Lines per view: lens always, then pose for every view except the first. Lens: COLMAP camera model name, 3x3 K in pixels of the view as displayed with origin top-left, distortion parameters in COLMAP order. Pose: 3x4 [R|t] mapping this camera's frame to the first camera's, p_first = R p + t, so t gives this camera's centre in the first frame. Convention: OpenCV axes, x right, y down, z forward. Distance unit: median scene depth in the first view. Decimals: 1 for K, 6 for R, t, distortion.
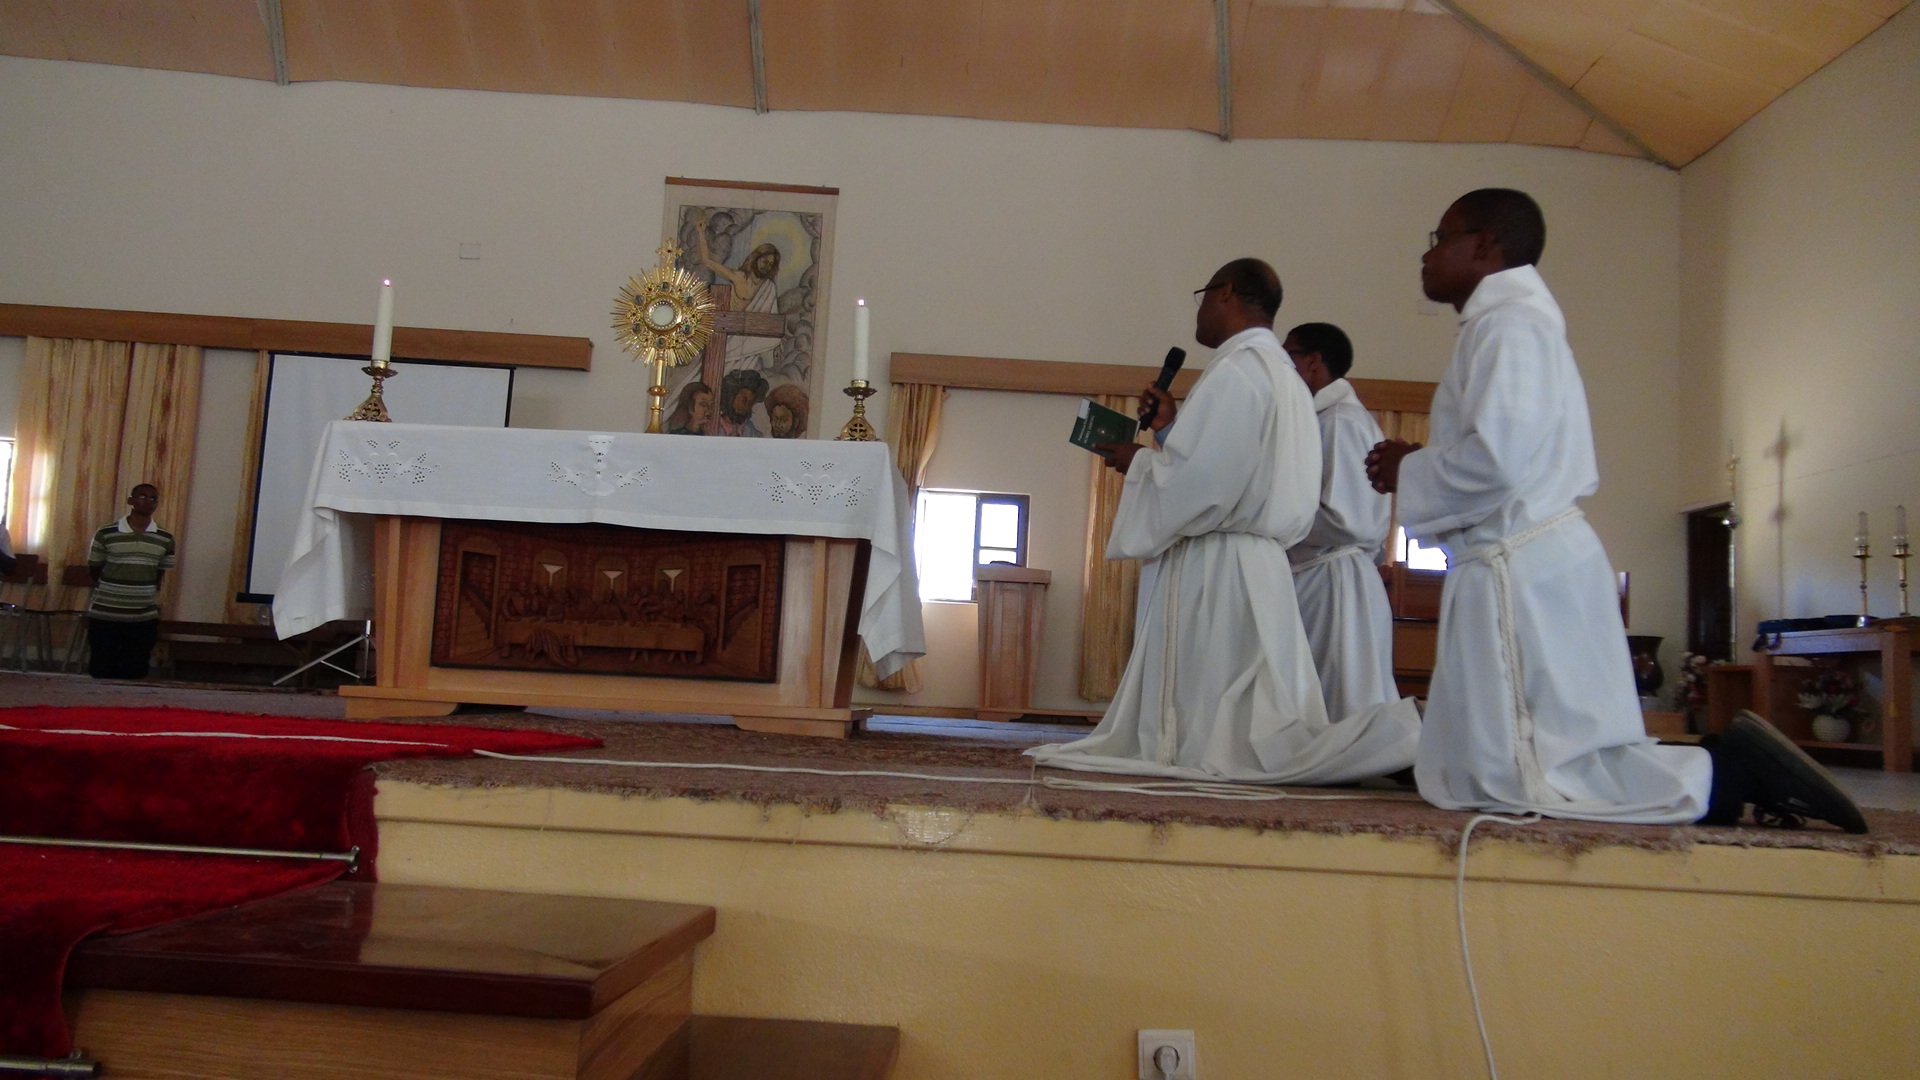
lens RADIAL K [[1595.9, 0, 967.6], [0, 1595.9, 505.3], [0, 0, 1]] dist [0.009310, -0.012616]
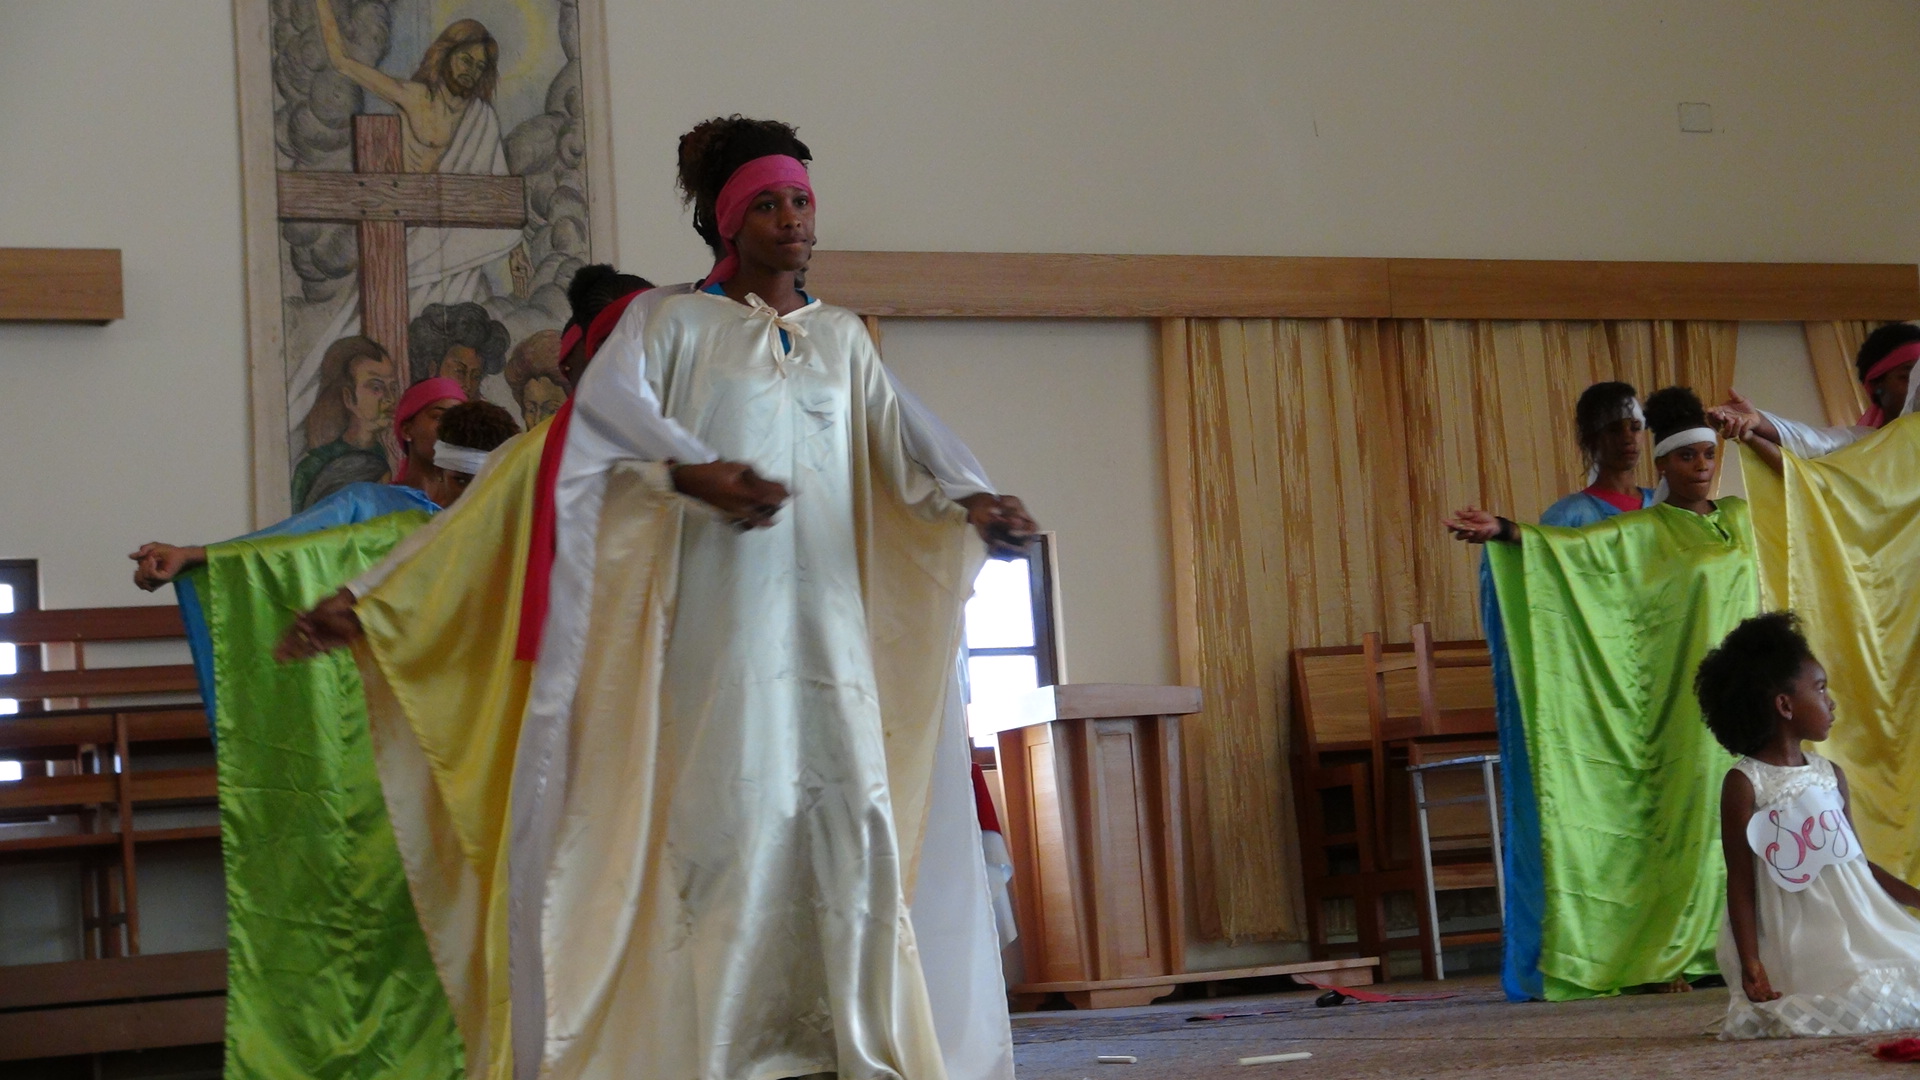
lens RADIAL K [[3733.4, 0, 962.3], [0, 3733.4, 539.1], [0, 0, 1]] dist [0.000712, 0.000000]
pose [[0.907614, -0.075883, 0.412891, -0.445577], [0.076435, 0.996959, 0.015206, -0.023979], [-0.412789, 0.017758, 0.910654, -0.009580]]
